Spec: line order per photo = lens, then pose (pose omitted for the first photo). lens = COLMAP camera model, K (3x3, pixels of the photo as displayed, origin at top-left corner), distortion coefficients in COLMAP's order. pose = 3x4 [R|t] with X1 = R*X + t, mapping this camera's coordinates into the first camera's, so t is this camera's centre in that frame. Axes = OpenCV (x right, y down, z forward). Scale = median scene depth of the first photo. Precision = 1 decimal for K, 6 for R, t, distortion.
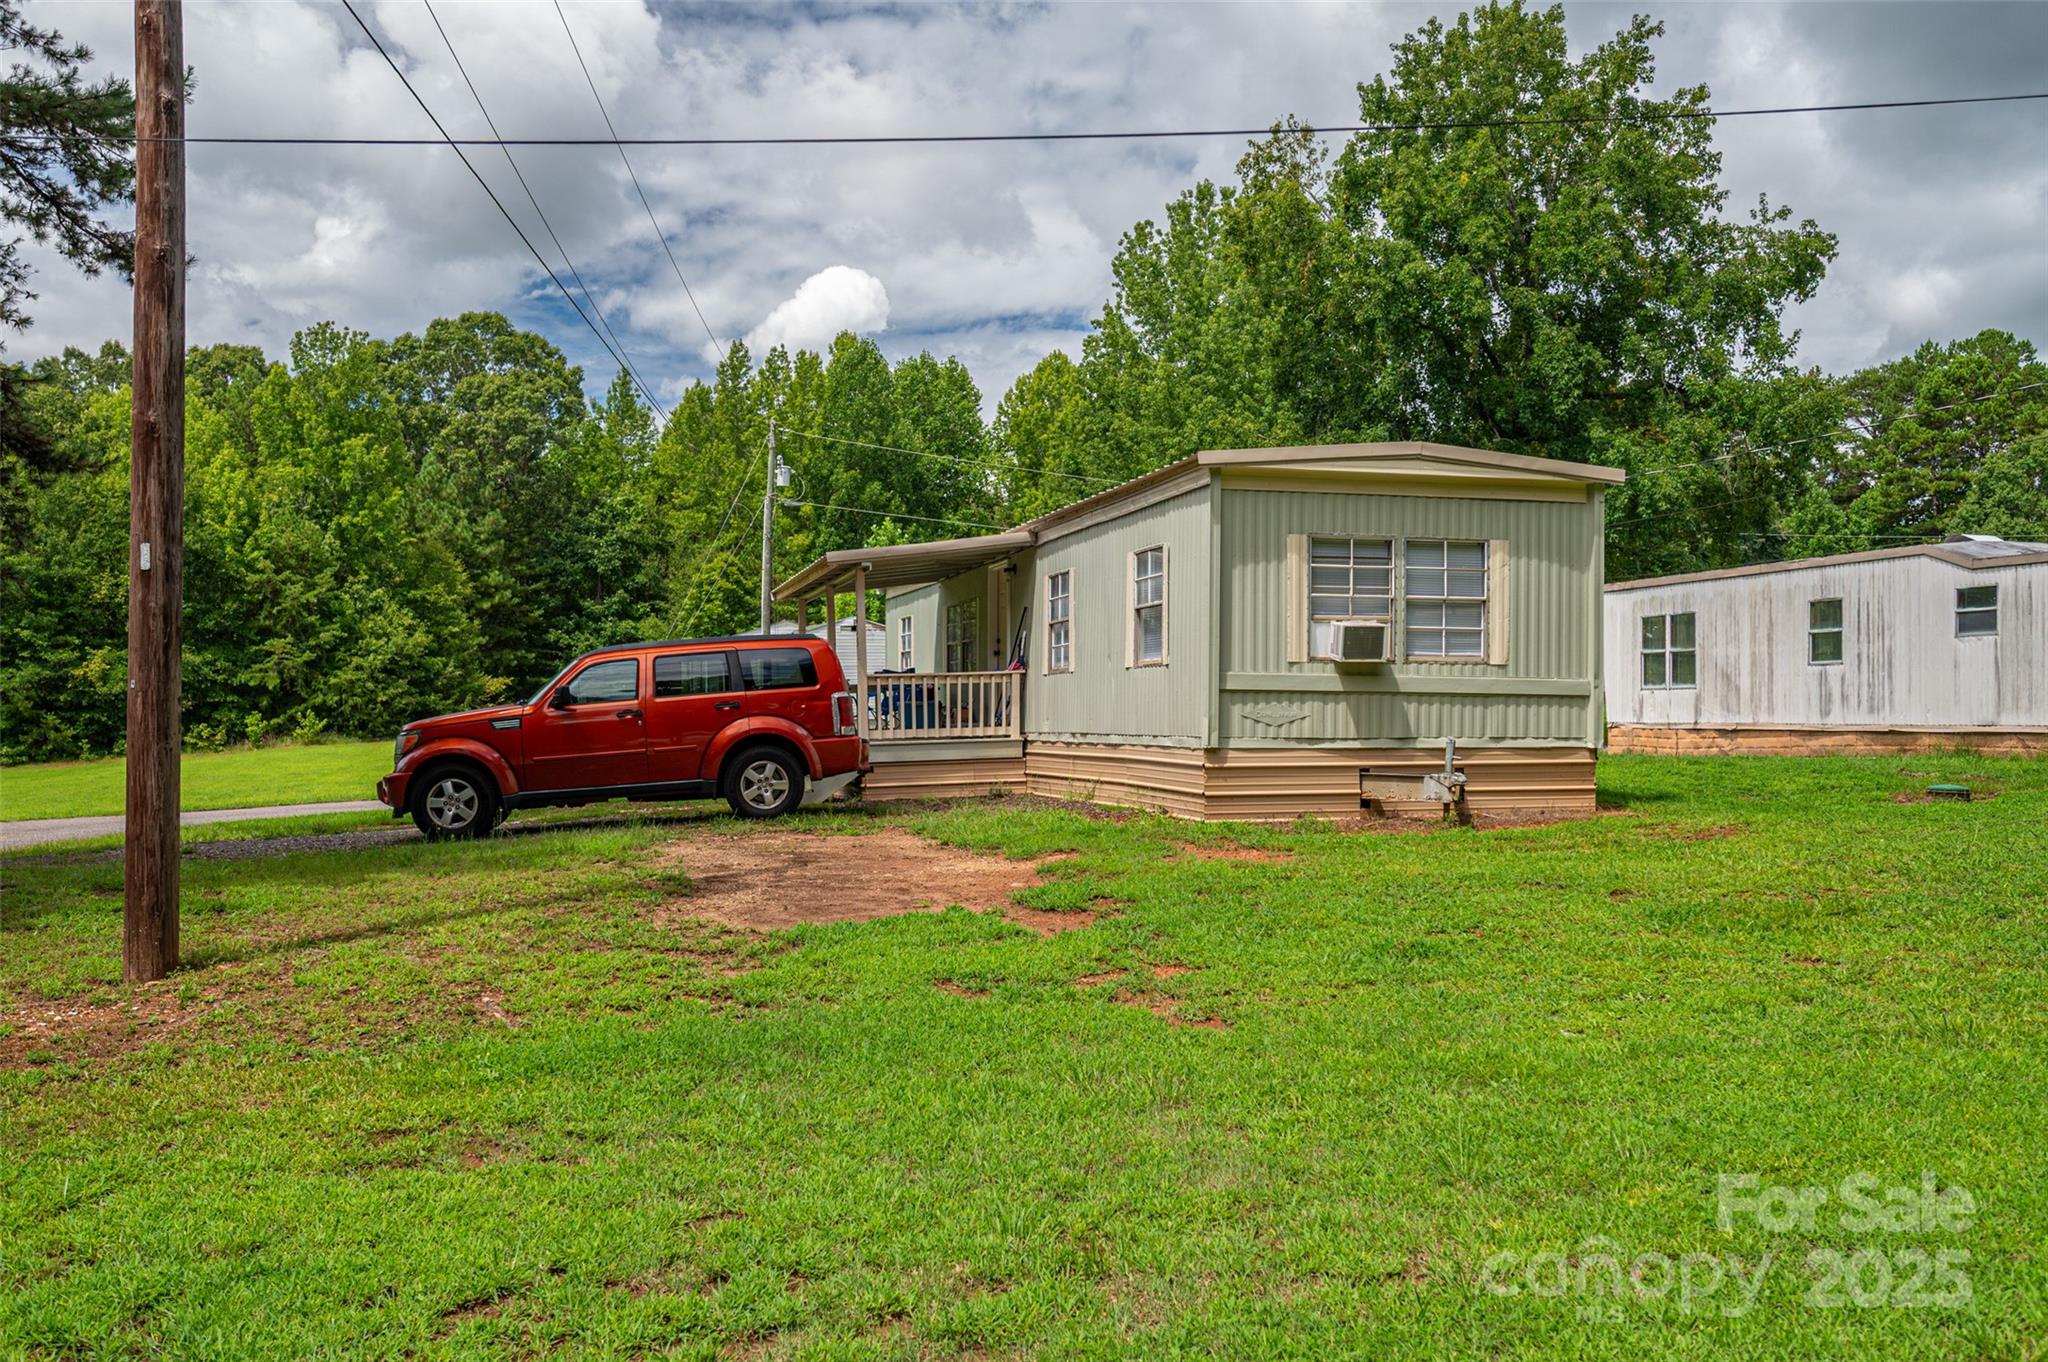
lens RADIAL K [[1784.9, 0, 1024.0], [0, 1784.9, 681.0], [0, 0, 1]] dist [0.007040, 0.006048]
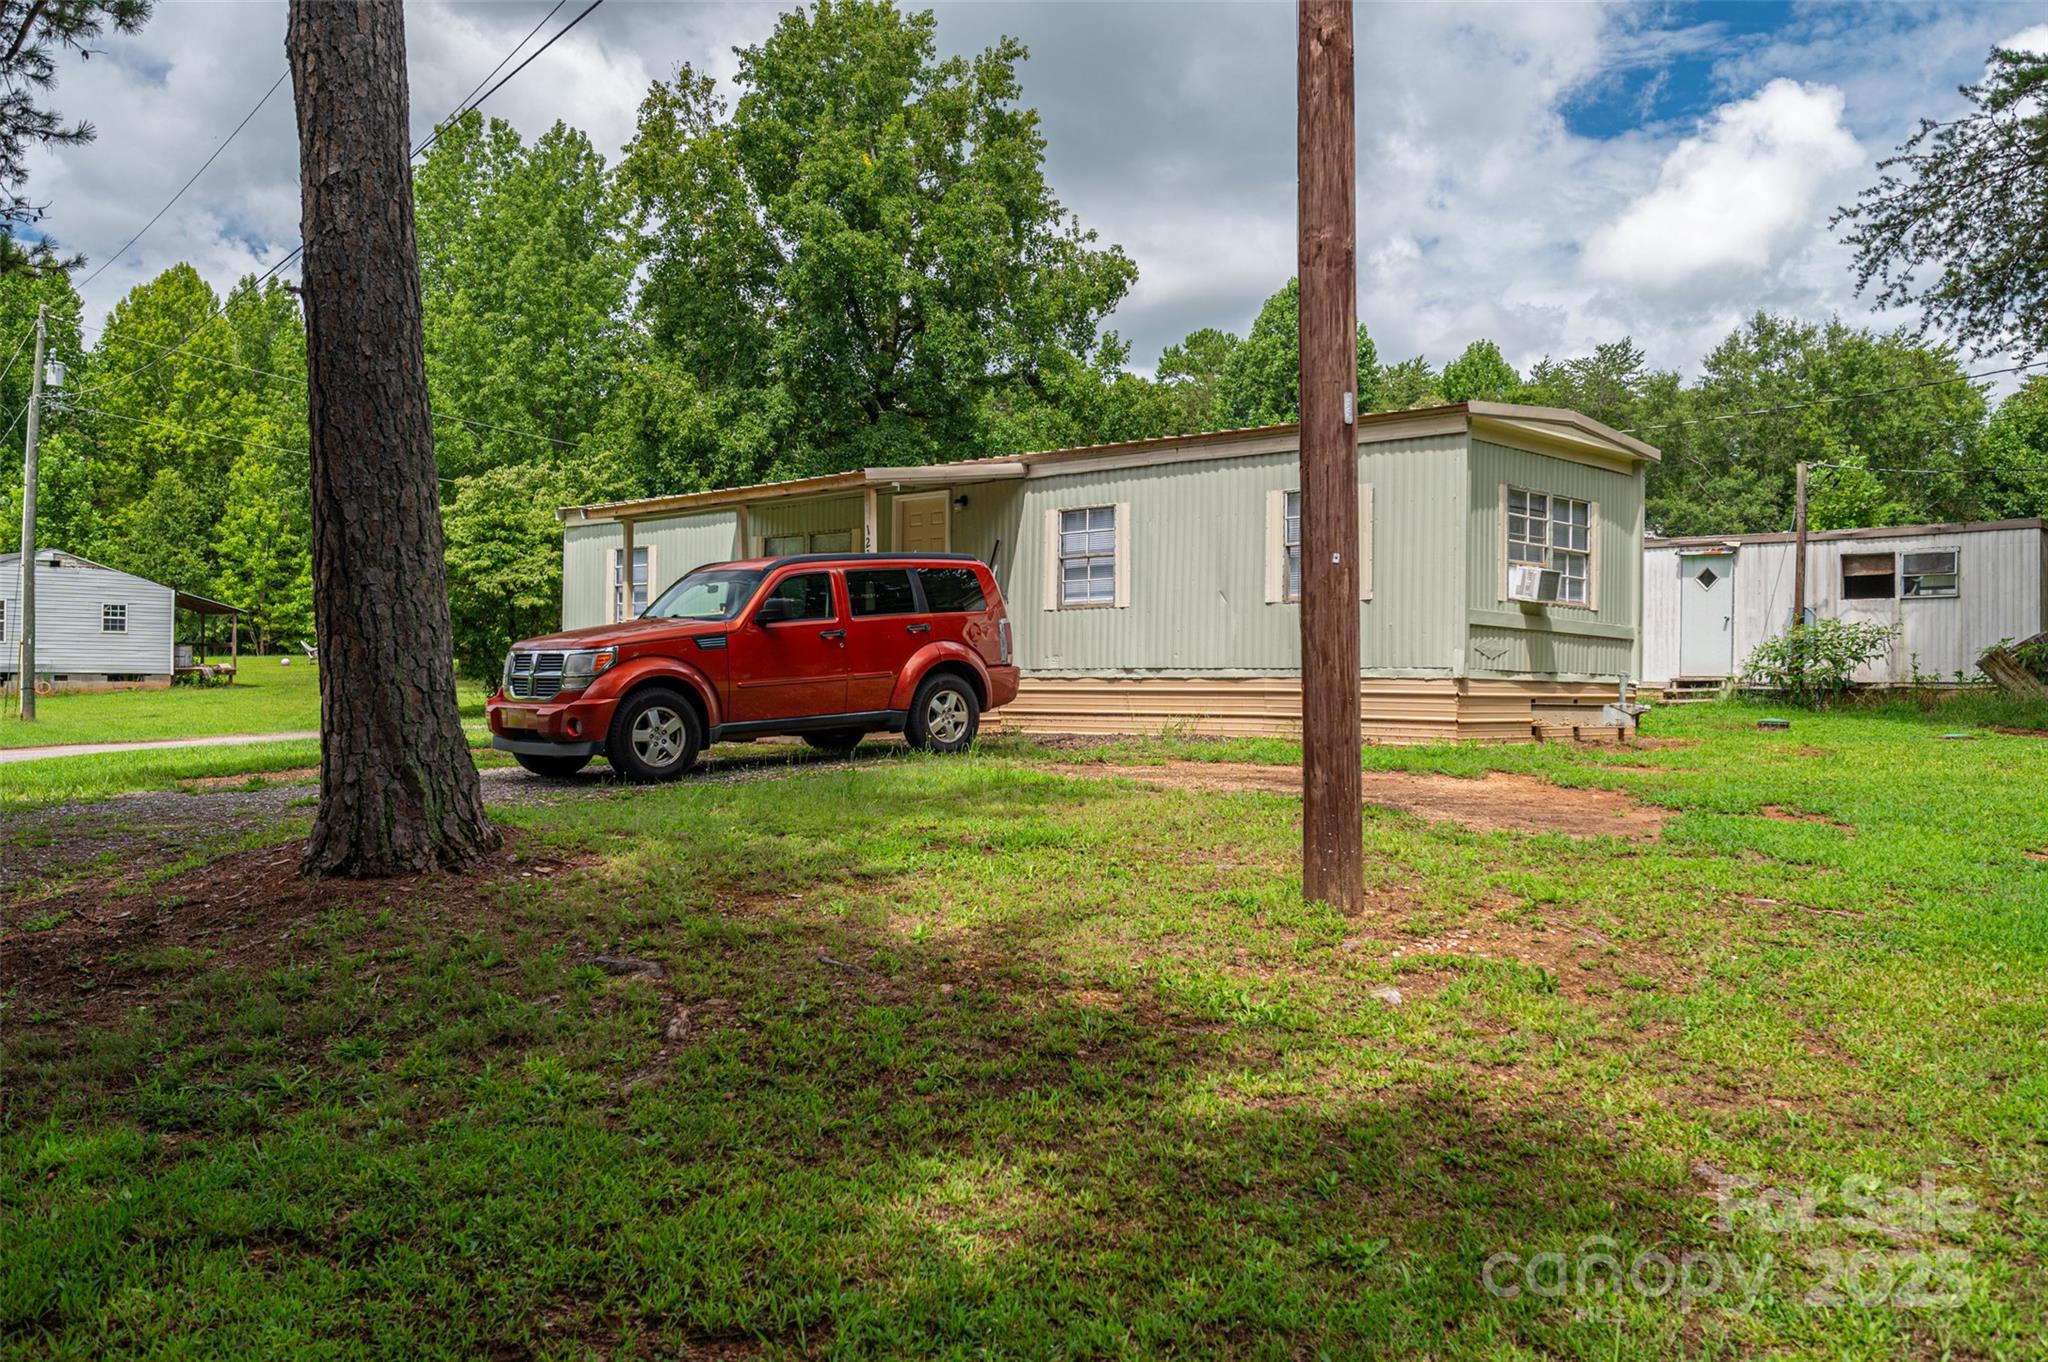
lens RADIAL K [[1762.9, 0, 1026.9], [0, 1762.9, 663.9], [0, 0, 1]] dist [-0.005603, 0.006958]
pose [[0.845955, 0.018038, 0.532950, -0.591792], [-0.021856, 0.999761, 0.000855, 0.029457], [-0.532807, -0.012371, 0.846146, 0.211497]]
